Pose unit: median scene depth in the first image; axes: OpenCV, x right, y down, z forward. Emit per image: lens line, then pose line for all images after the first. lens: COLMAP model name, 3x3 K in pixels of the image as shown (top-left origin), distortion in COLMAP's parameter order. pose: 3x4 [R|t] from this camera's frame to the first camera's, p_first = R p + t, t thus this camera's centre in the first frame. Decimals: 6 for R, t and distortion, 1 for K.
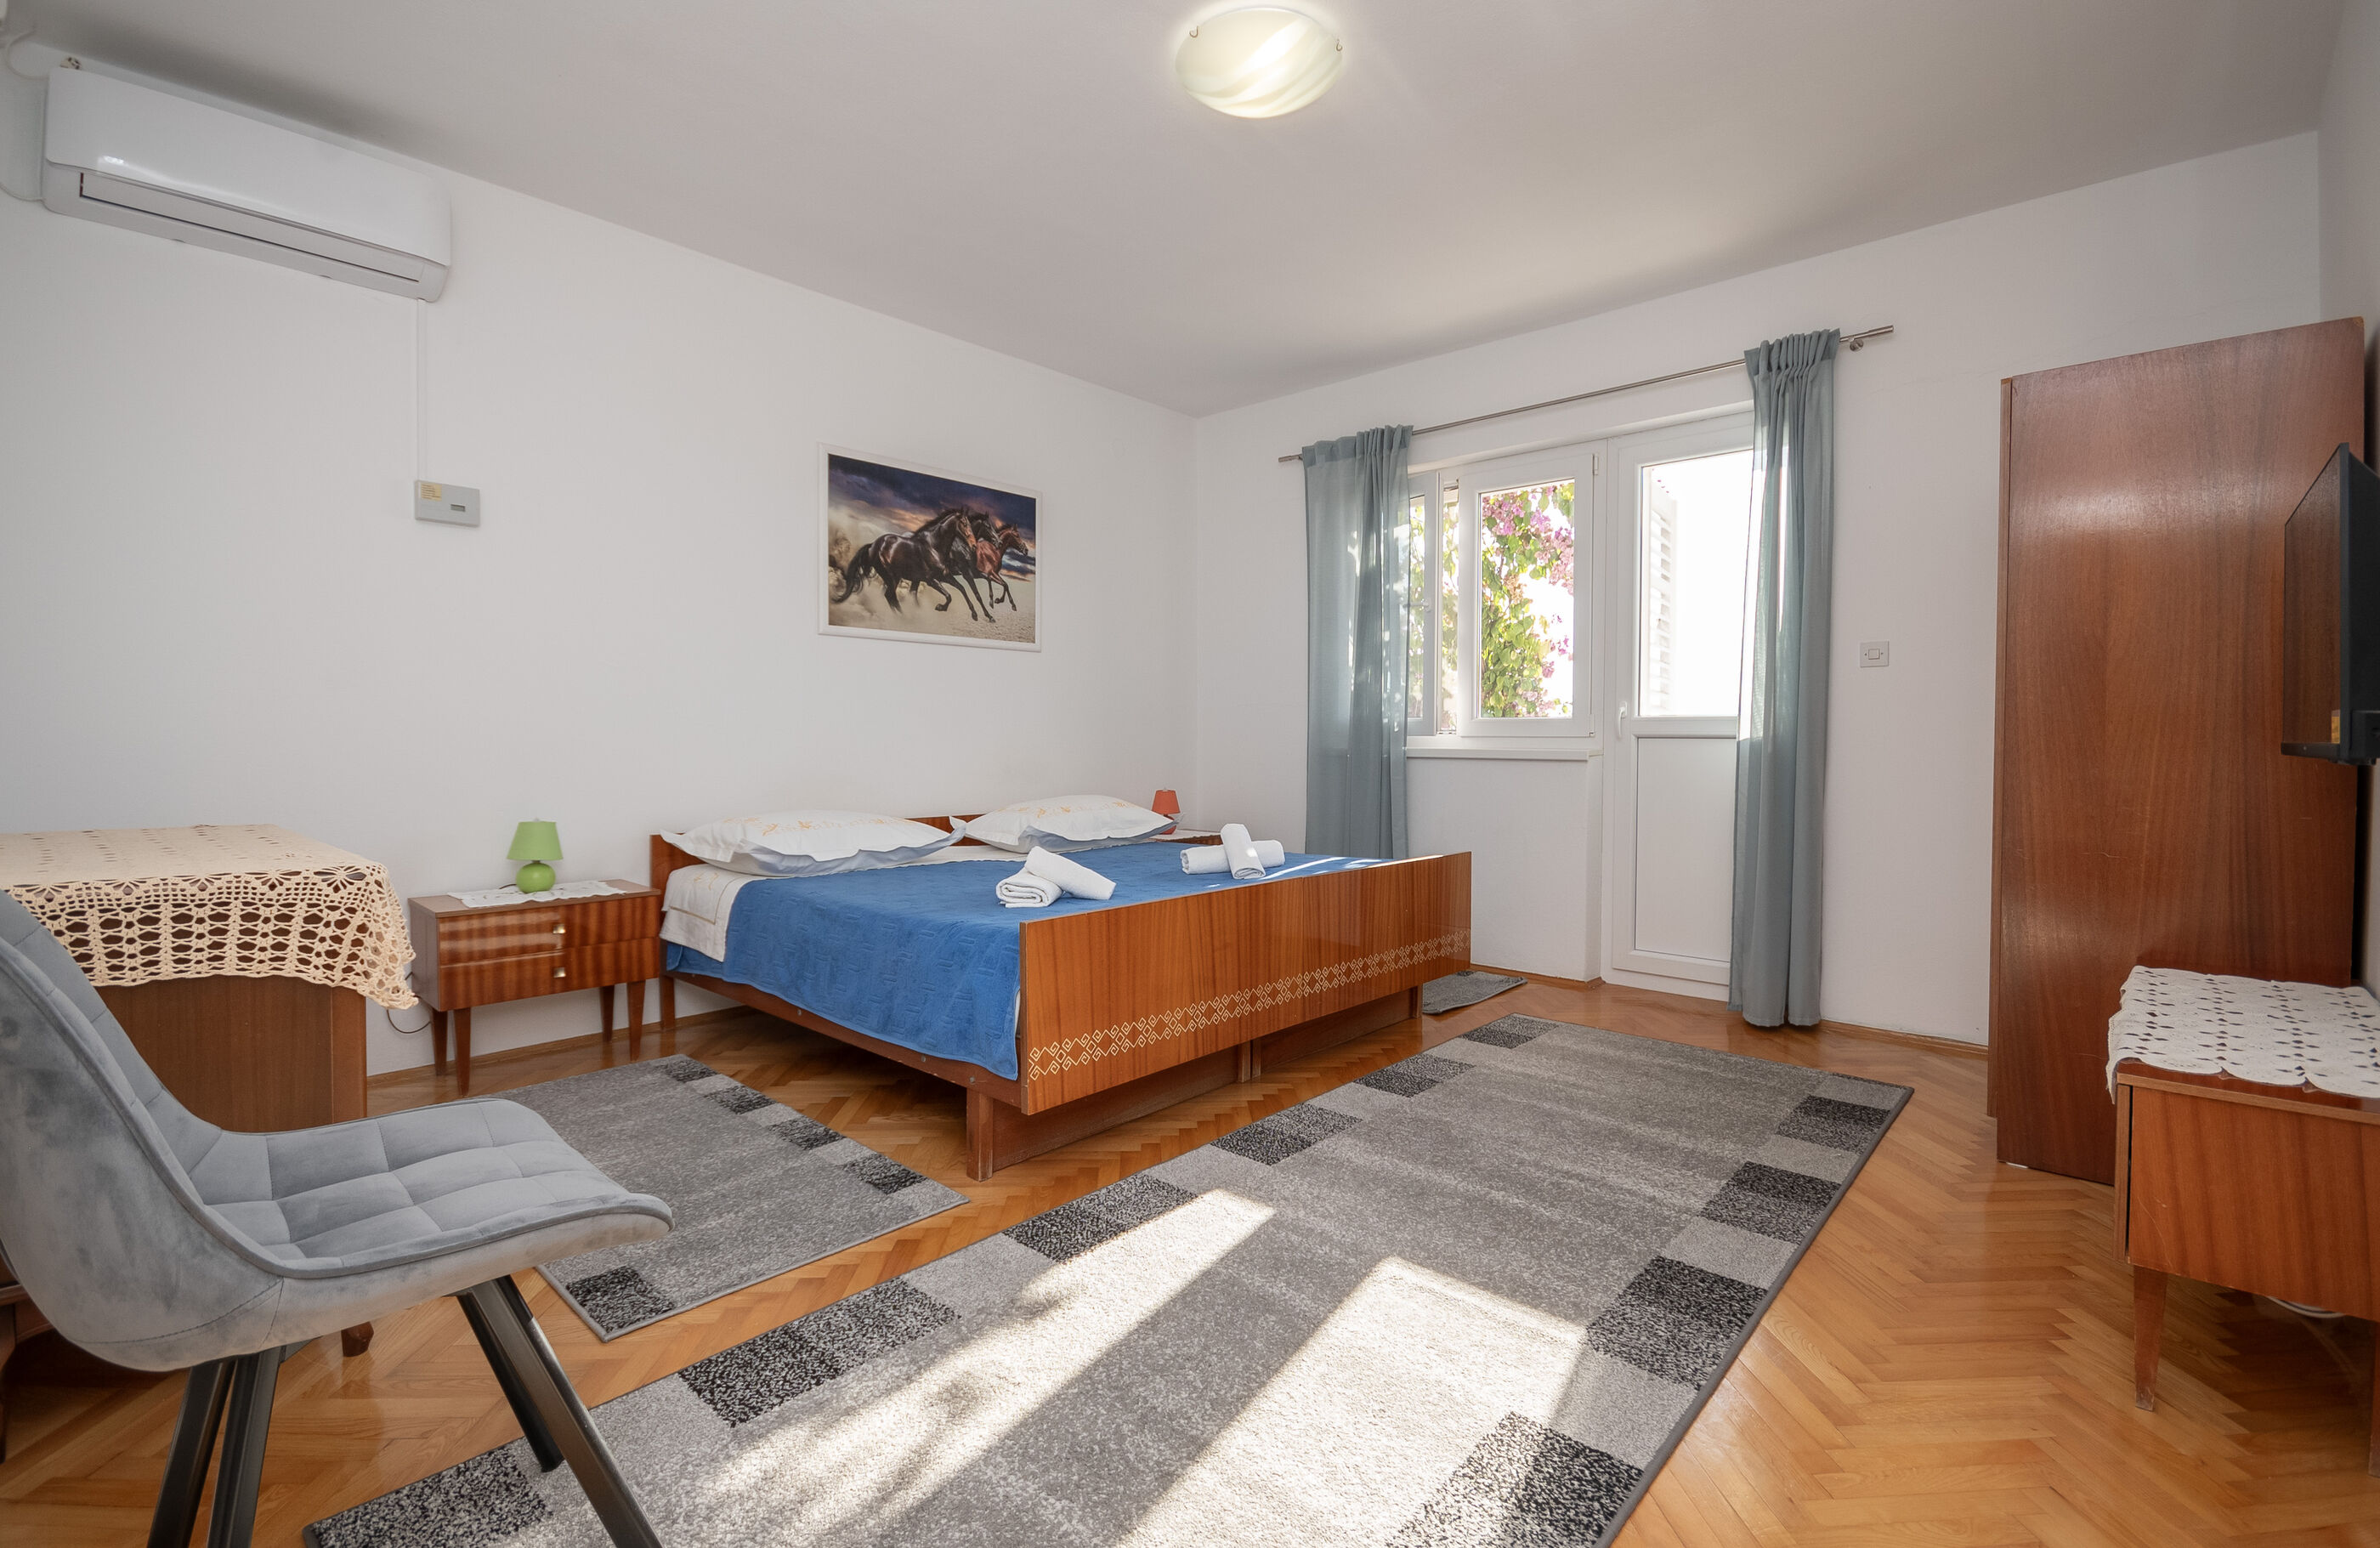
lens RADIAL K [[1071.1, 0, 1194.3], [0, 1071.1, 773.2], [0, 0, 1]] dist [-0.004568, -0.000240]
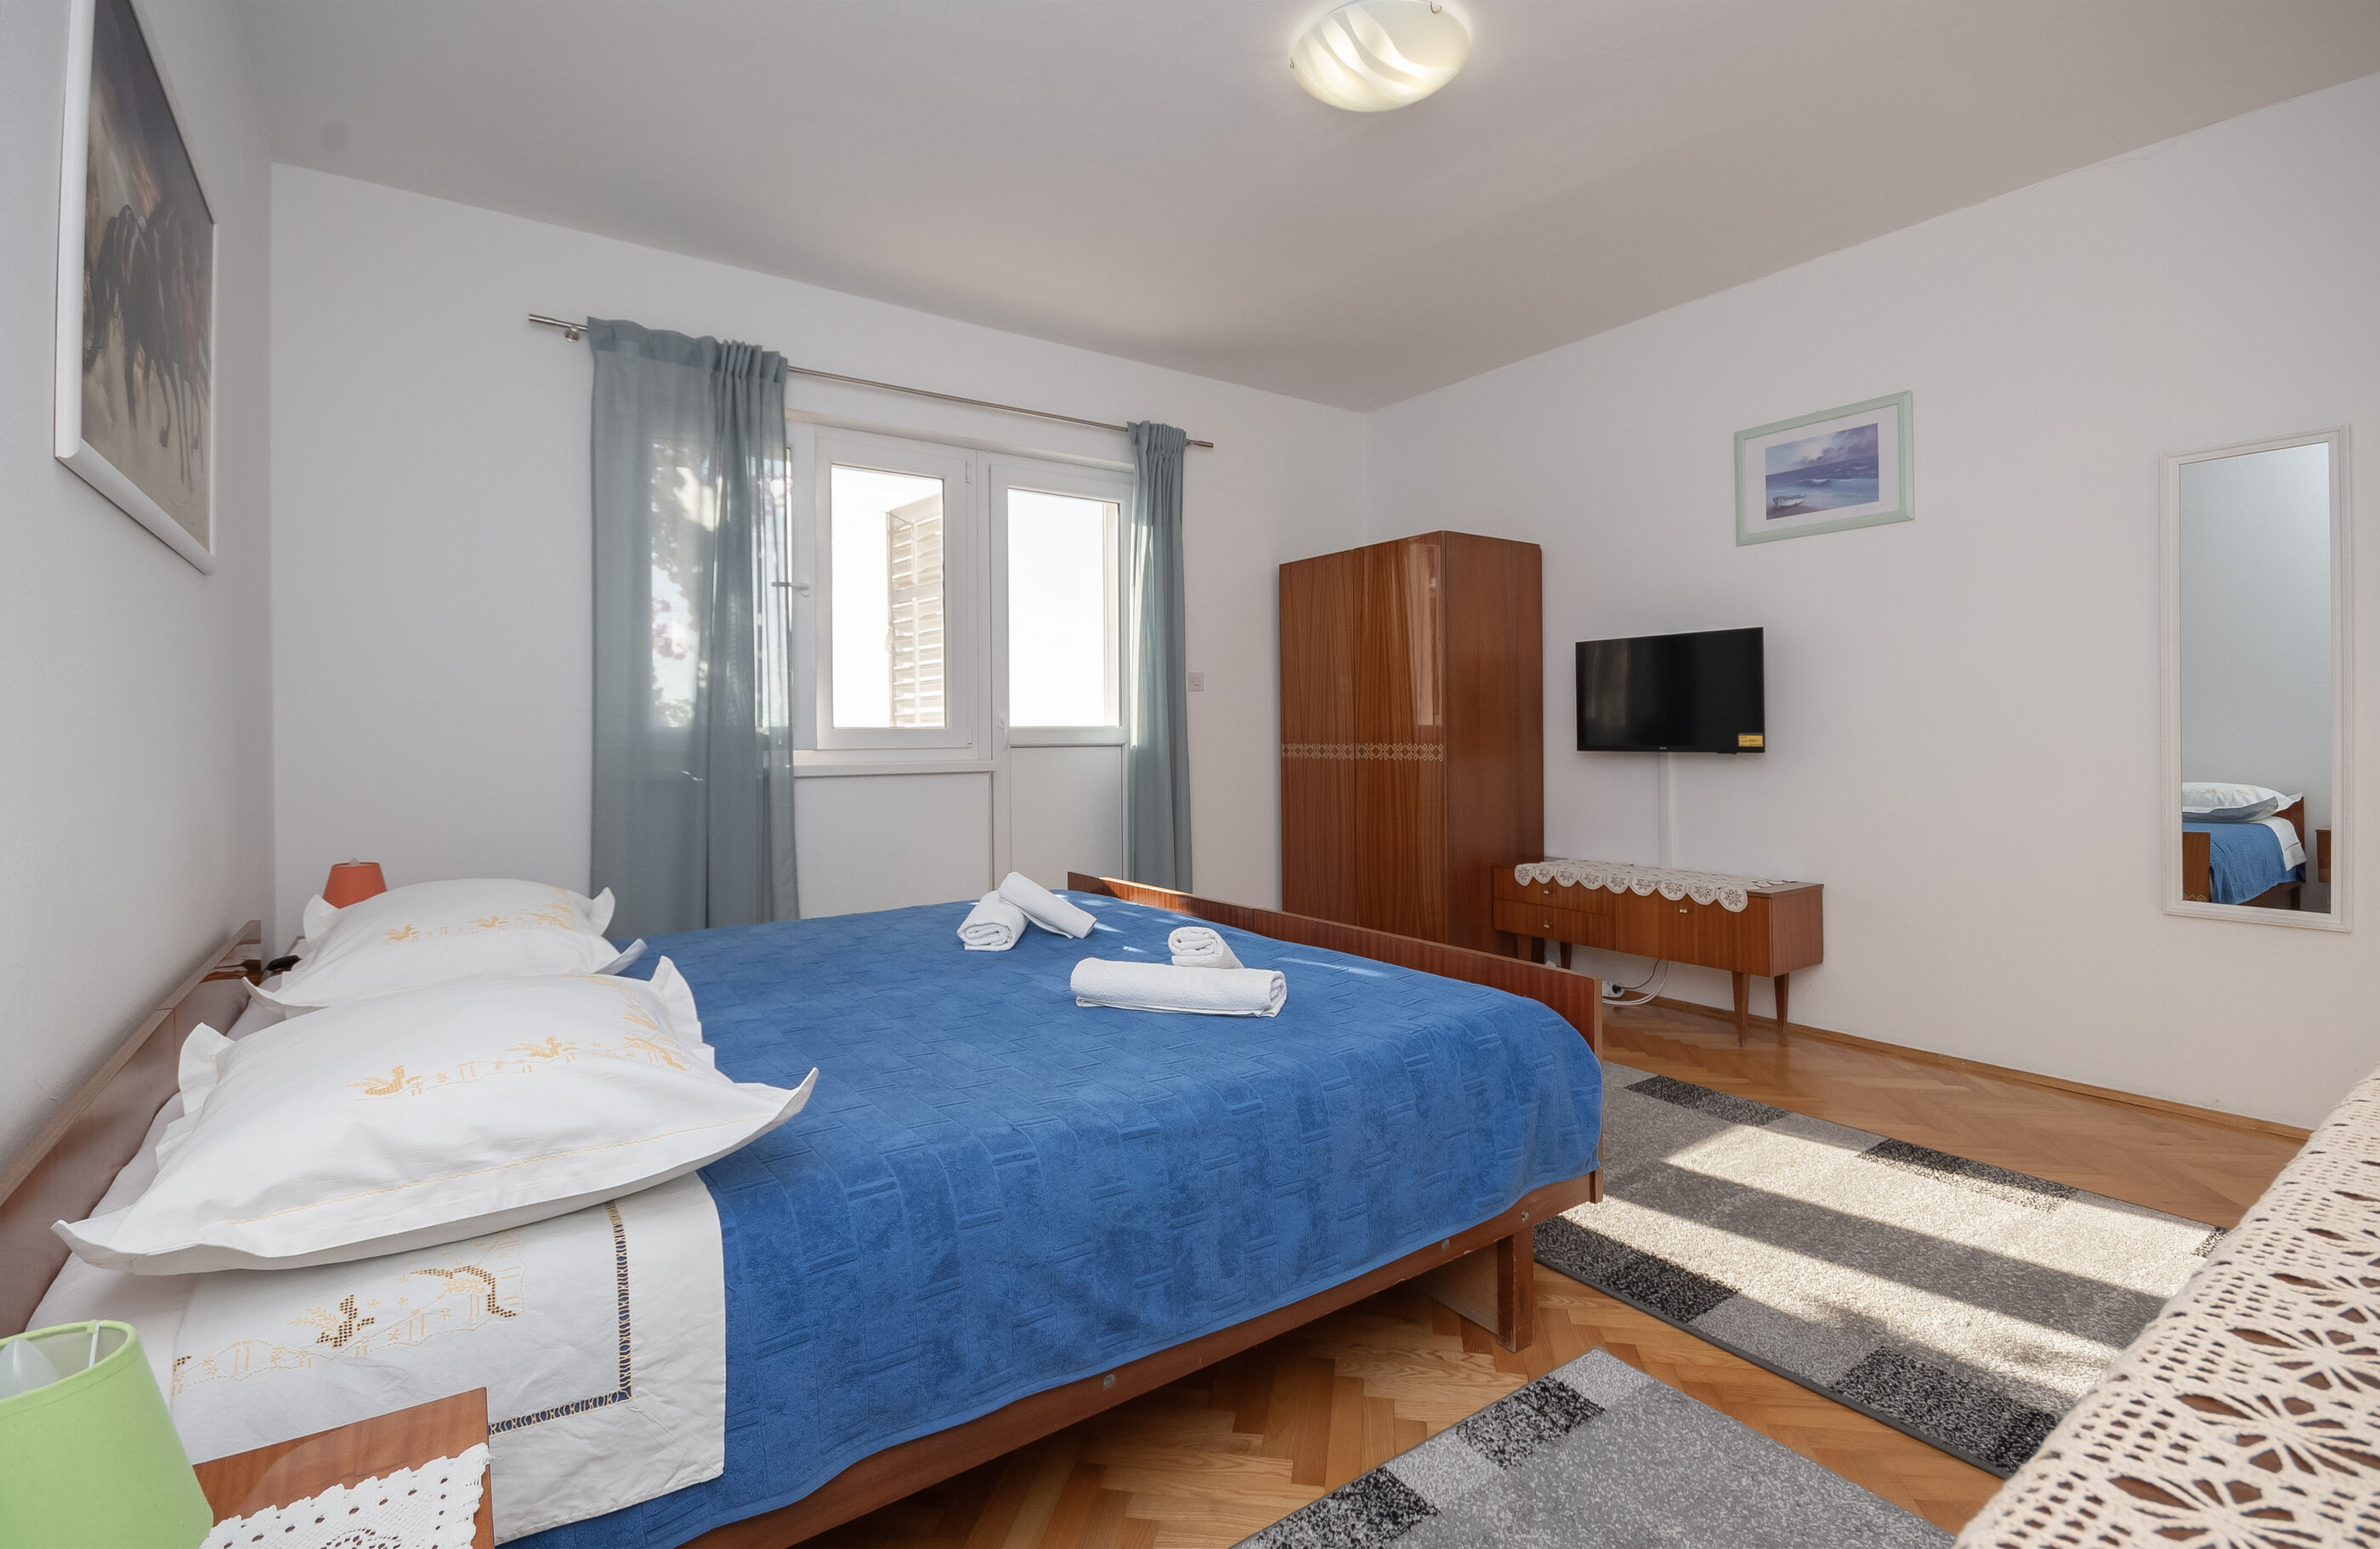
lens RADIAL K [[1071.1, 0, 1218.1], [0, 1071.1, 728.6], [0, 0, 1]] dist [-0.004568, -0.000240]
pose [[0.200097, 0.000055, 0.979776, -0.624309], [0.040373, 0.999150, -0.008301, -0.037652], [-0.978944, 0.041218, 0.199925, 0.658795]]
